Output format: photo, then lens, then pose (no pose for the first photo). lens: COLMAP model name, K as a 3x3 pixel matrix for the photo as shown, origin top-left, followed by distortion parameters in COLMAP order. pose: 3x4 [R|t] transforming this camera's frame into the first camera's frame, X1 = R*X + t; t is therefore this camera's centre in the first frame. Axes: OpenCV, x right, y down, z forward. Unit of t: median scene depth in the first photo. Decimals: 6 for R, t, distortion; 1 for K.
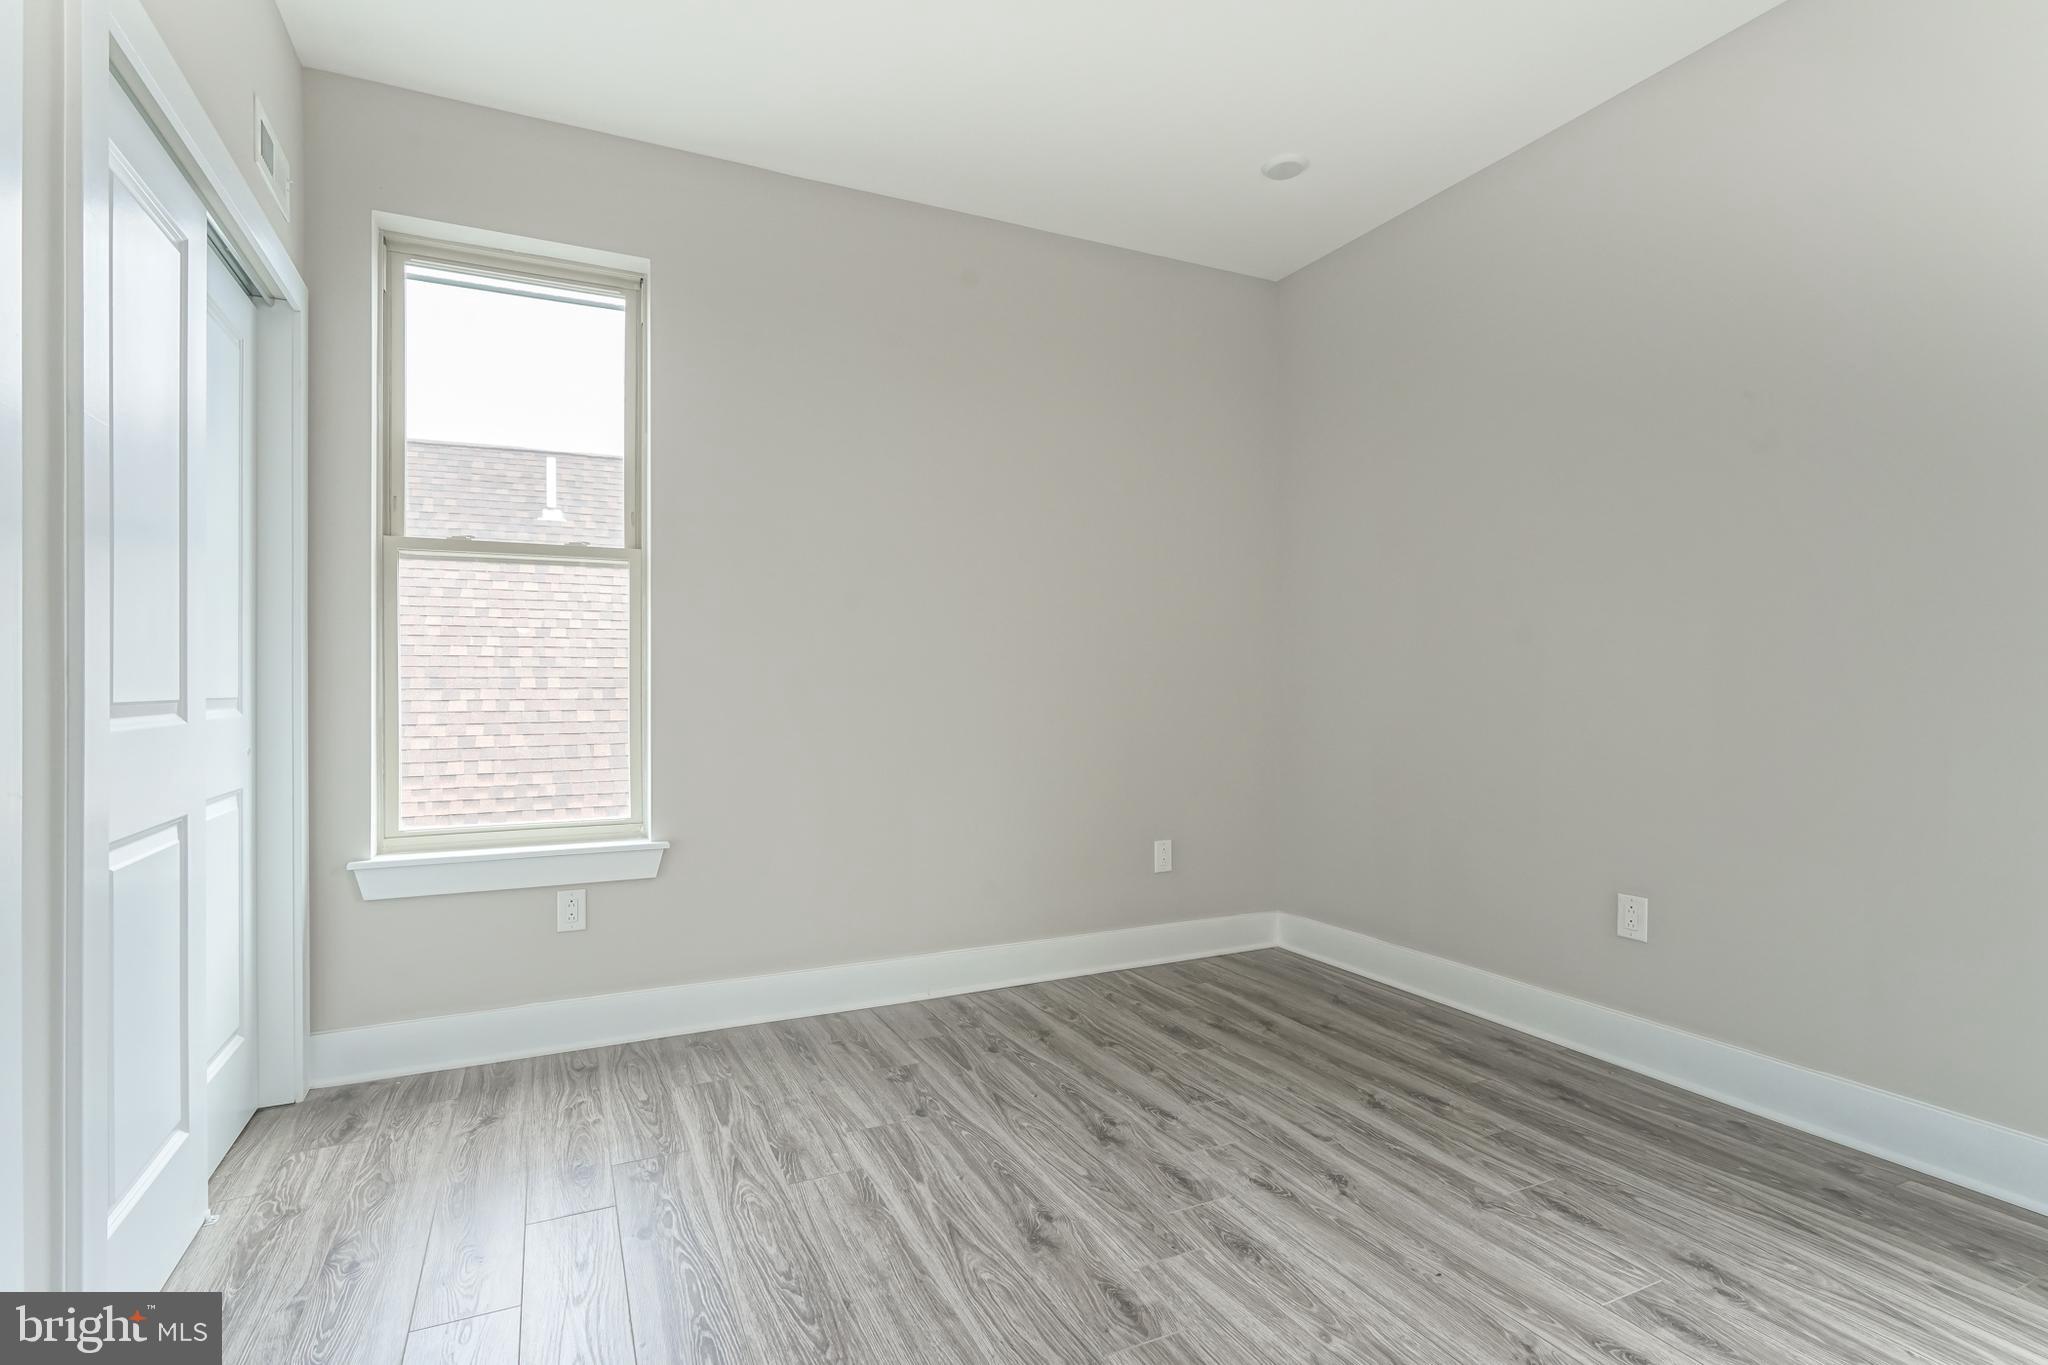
lens RADIAL K [[911.3, 0, 1018.6], [0, 911.3, 679.5], [0, 0, 1]] dist [-0.004566, 0.001063]
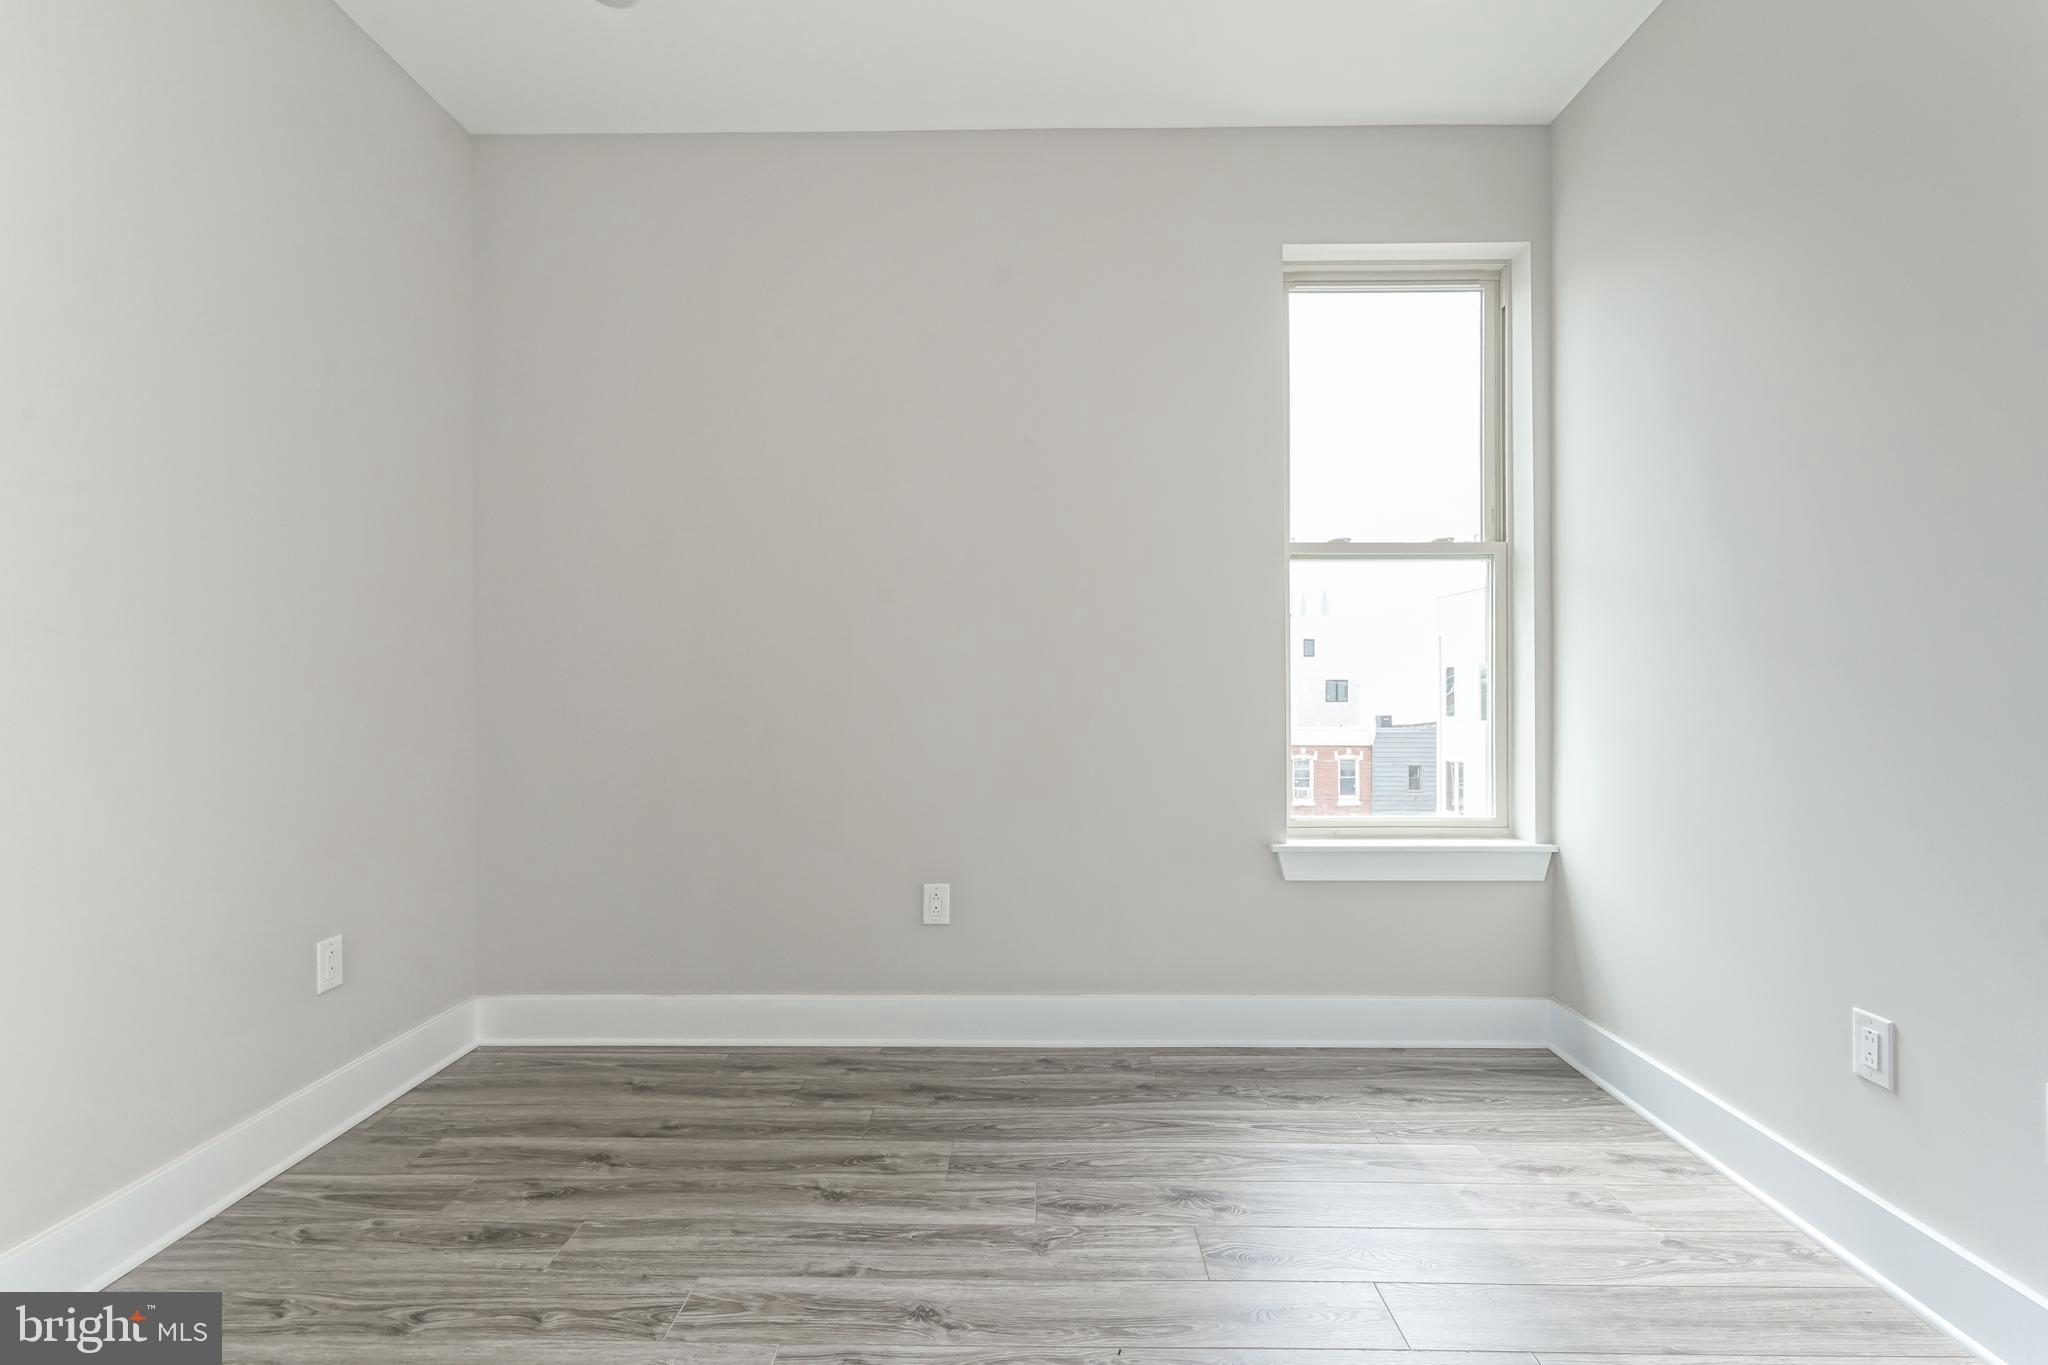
lens RADIAL K [[911.3, 0, 1018.6], [0, 911.3, 679.5], [0, 0, 1]] dist [-0.004566, 0.001063]
pose [[0.473430, 0.005860, 0.880812, -0.238104], [-0.005358, 0.999979, -0.003773, 0.001144], [-0.880815, -0.002934, 0.473451, 0.428361]]
